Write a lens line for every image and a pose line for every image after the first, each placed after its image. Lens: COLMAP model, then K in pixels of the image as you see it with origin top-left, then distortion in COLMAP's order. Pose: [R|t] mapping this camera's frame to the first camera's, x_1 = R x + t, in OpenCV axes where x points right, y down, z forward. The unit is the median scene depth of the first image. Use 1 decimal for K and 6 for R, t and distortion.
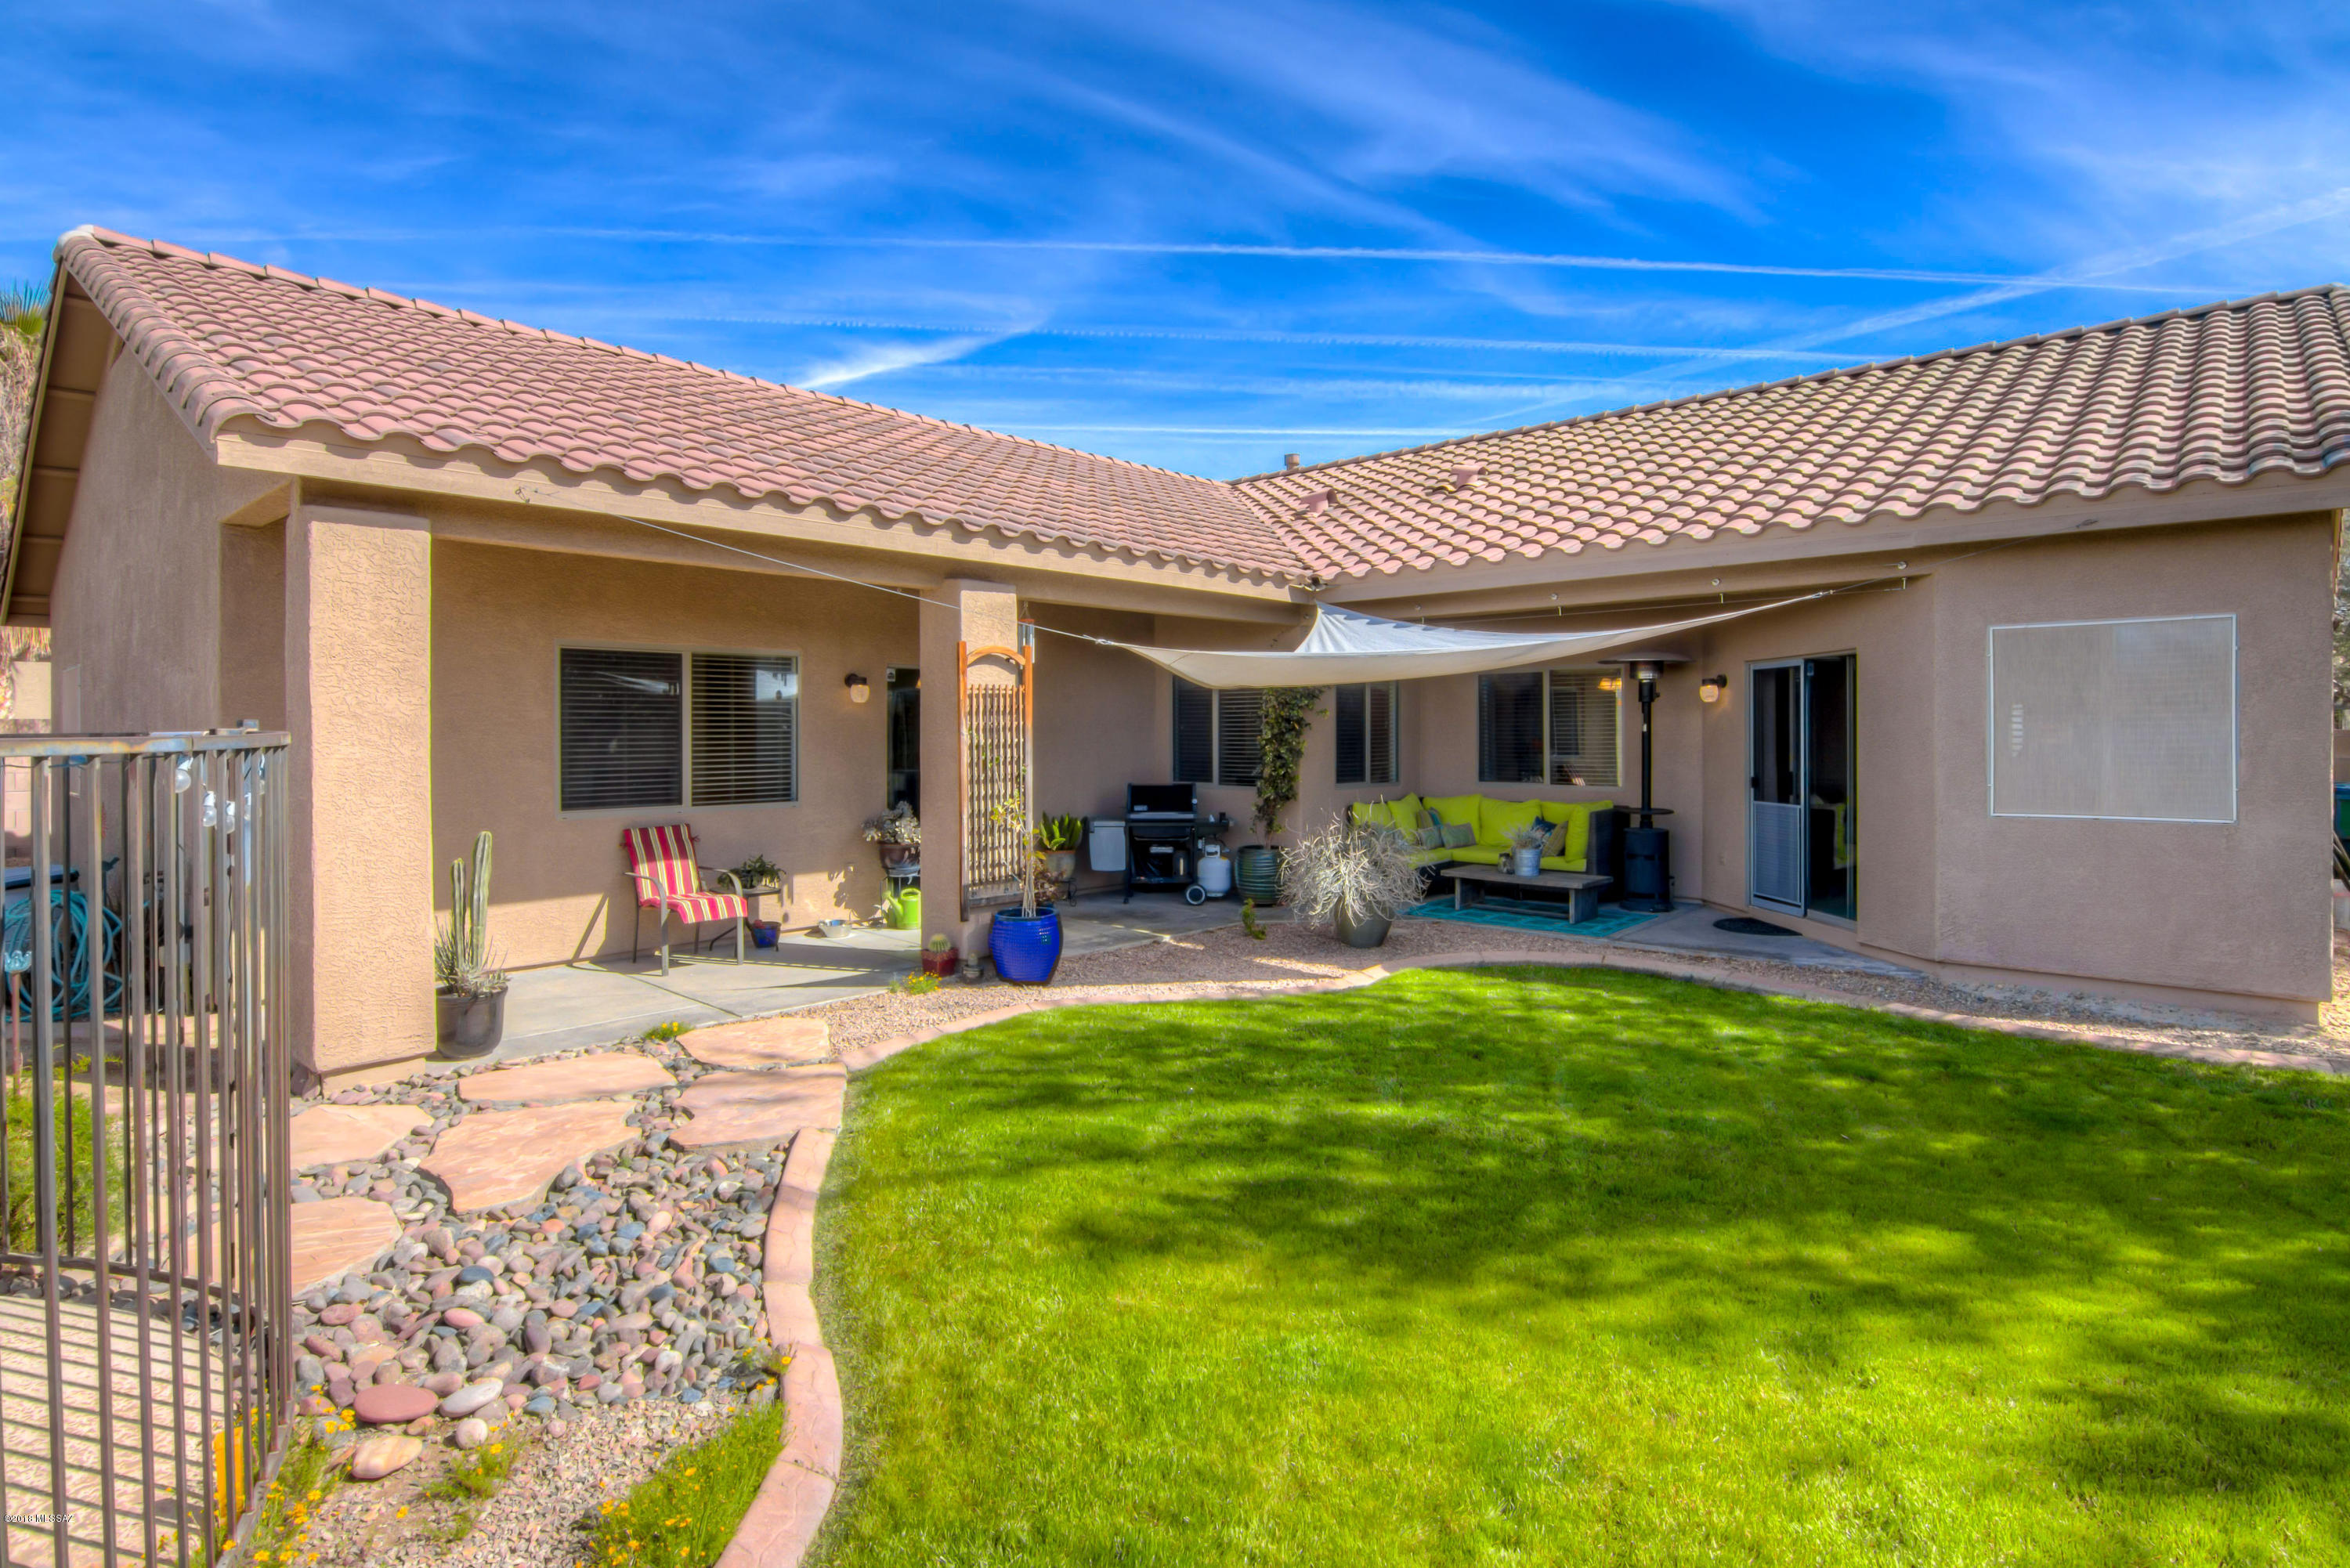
lens RADIAL K [[1231.7, 0, 1183.9], [0, 1231.7, 770.9], [0, 0, 1]] dist [-0.020139, -0.000581]
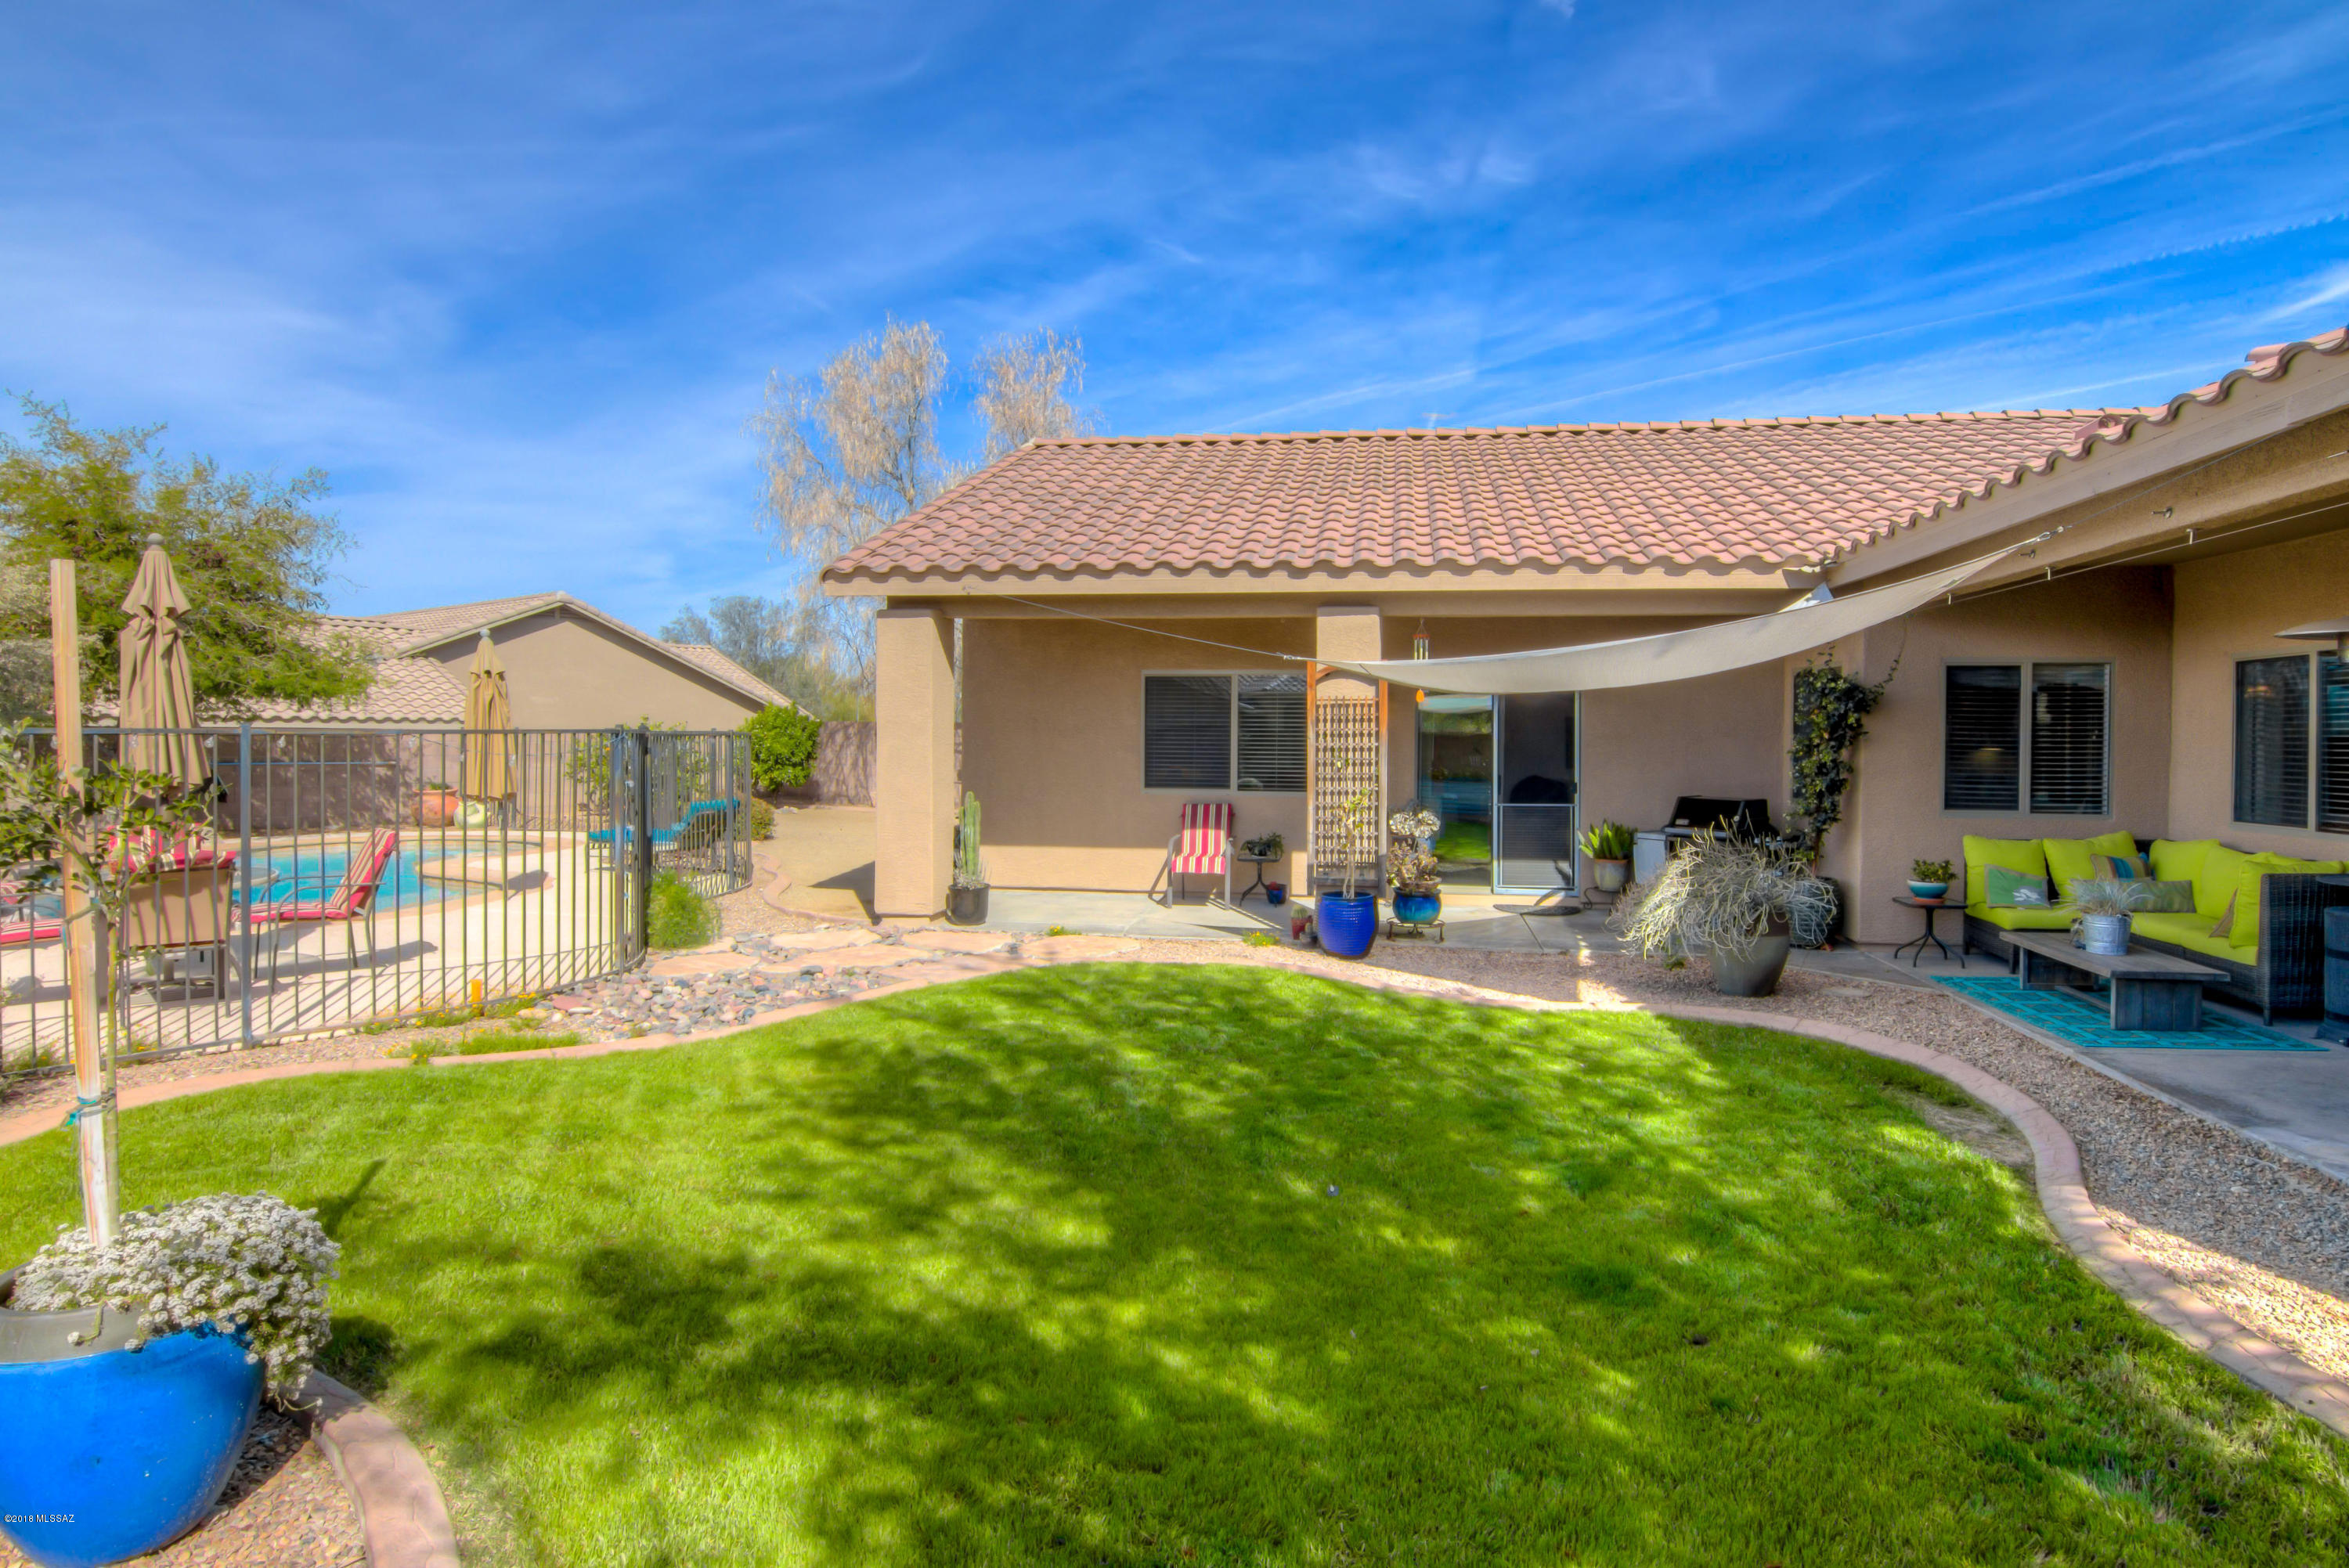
lens RADIAL K [[1231.1, 0, 1183.4], [0, 1231.1, 770.9], [0, 0, 1]] dist [-0.020139, -0.000581]
pose [[0.538237, 0.031433, -0.842207, 0.766921], [-0.037541, 0.999207, 0.013301, -0.009544], [0.841957, 0.024458, 0.538990, 0.259444]]
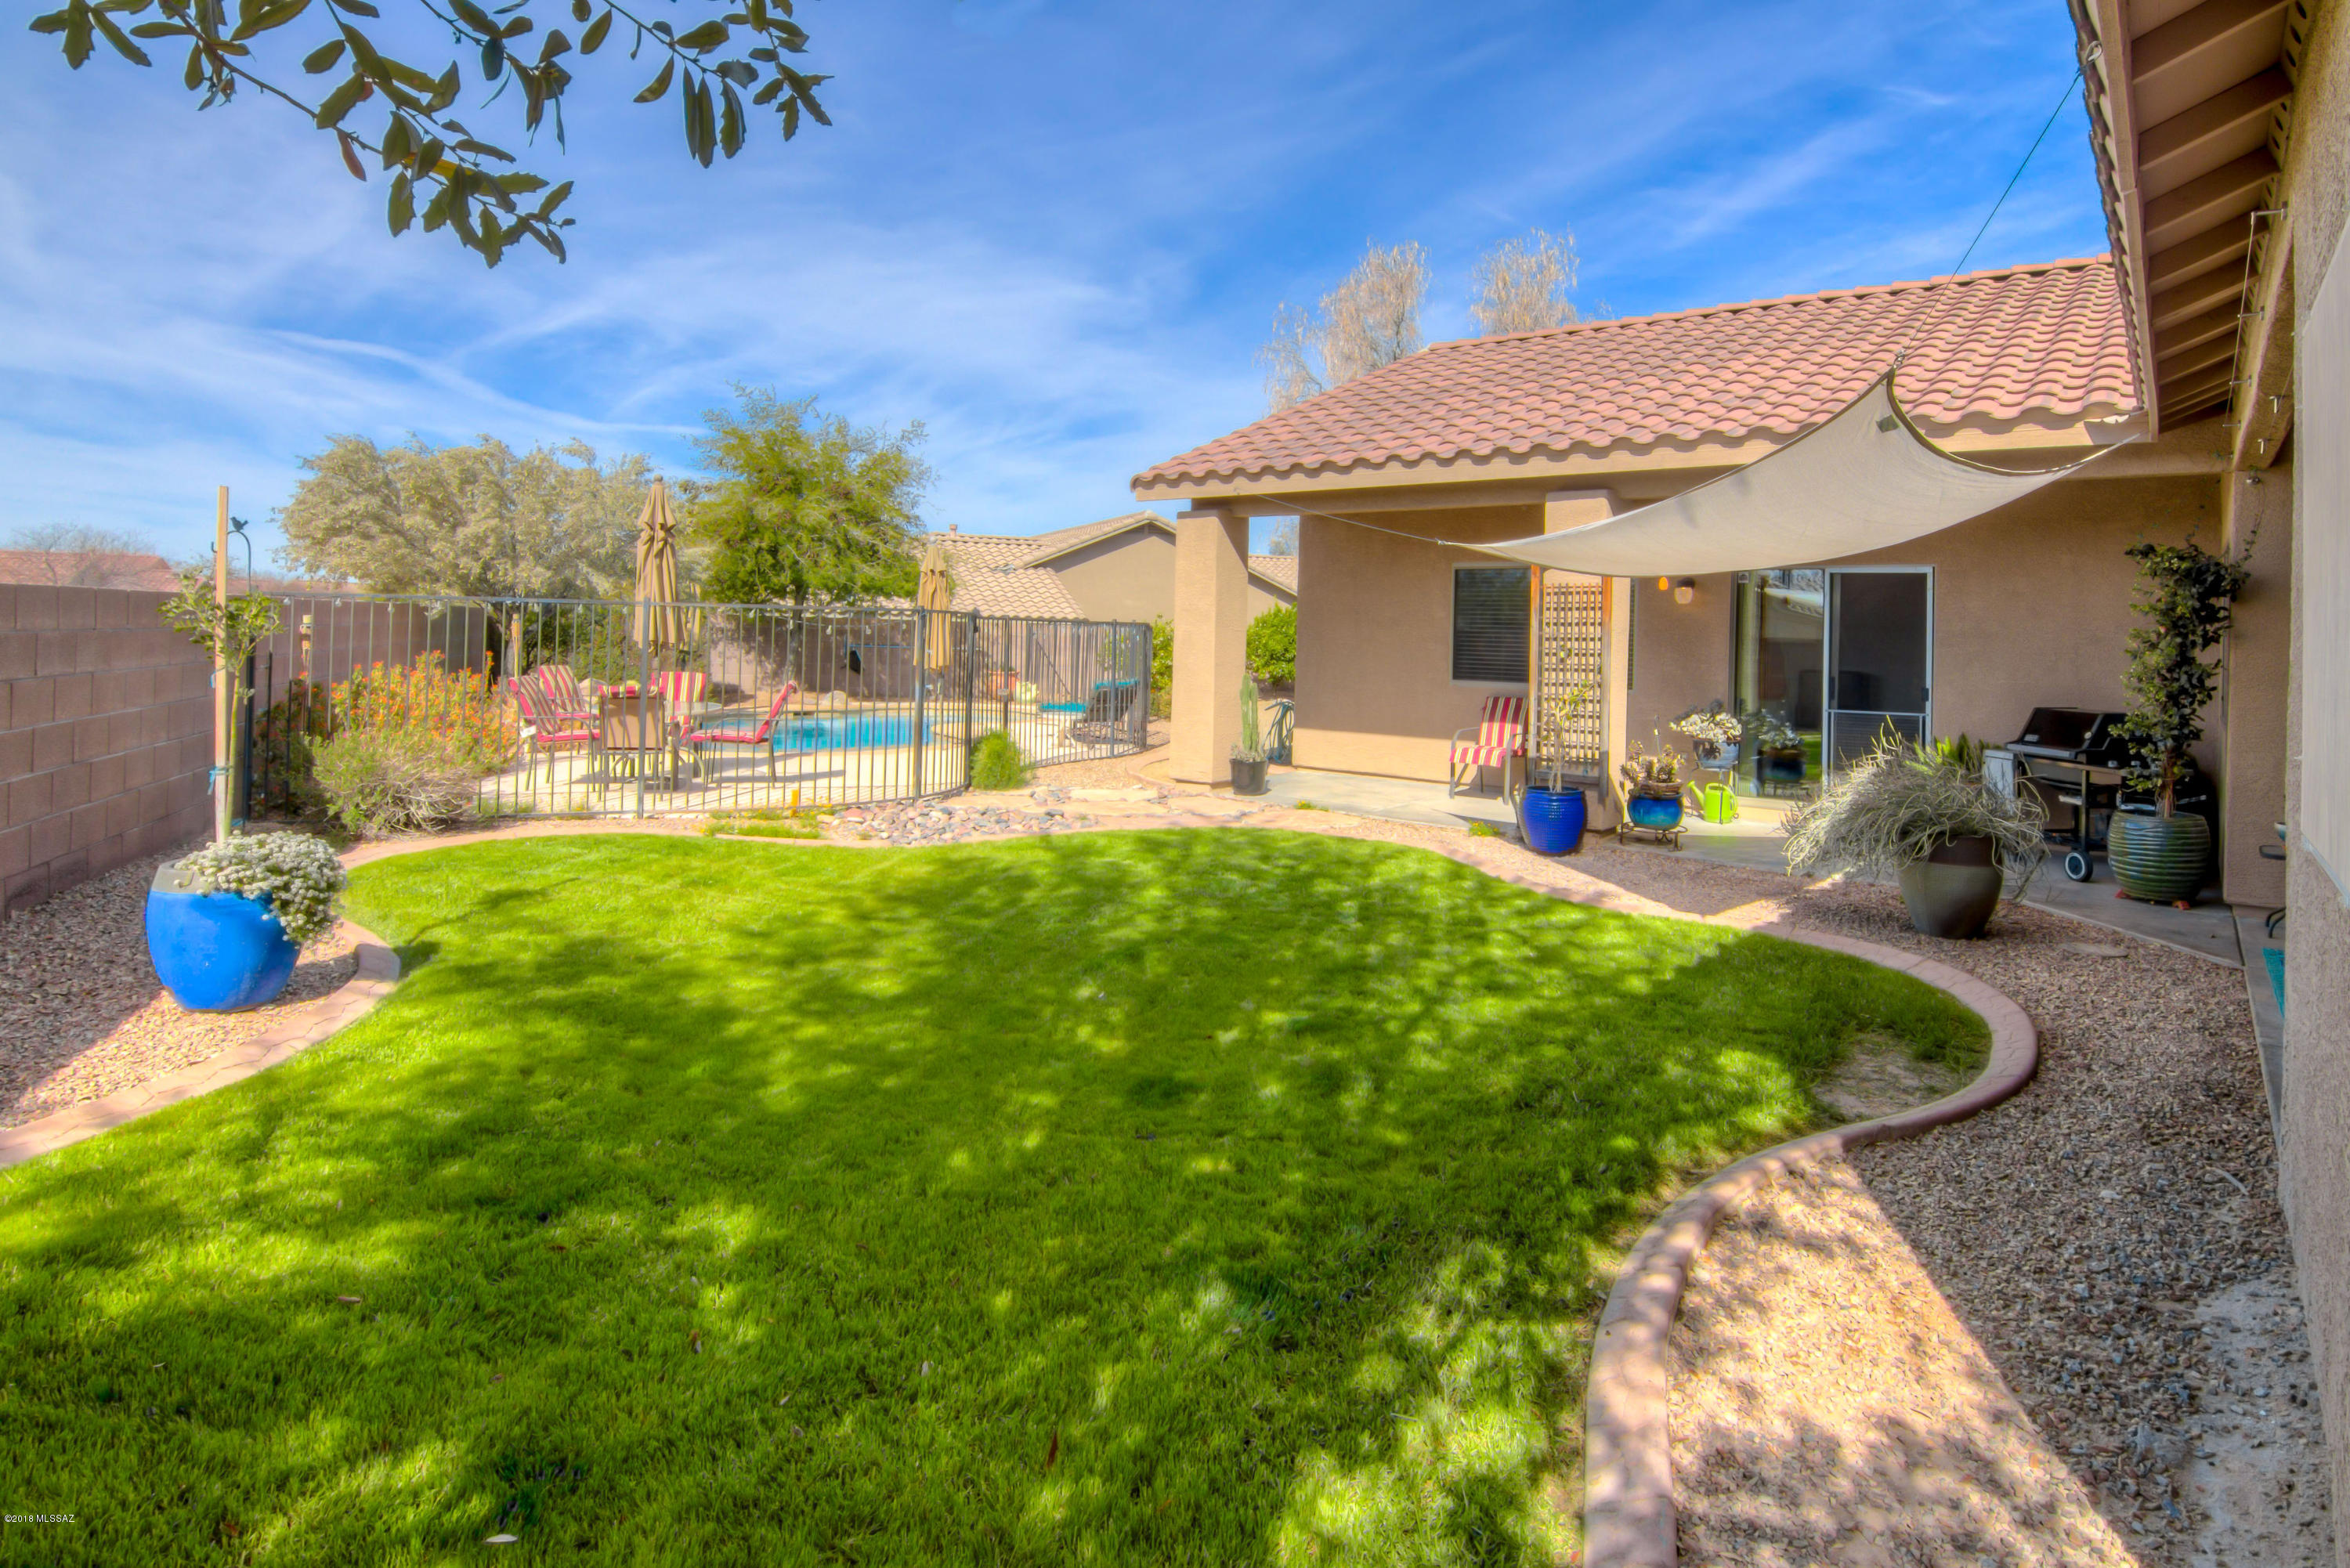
lens RADIAL K [[1228.5, 0, 1207.0], [0, 1228.5, 689.5], [0, 0, 1]] dist [0.001794, -0.000453]
pose [[0.055230, 0.047473, -0.997344, 0.975463], [-0.059670, 0.997241, 0.044164, -0.004203], [0.996689, 0.057072, 0.057910, 0.638768]]
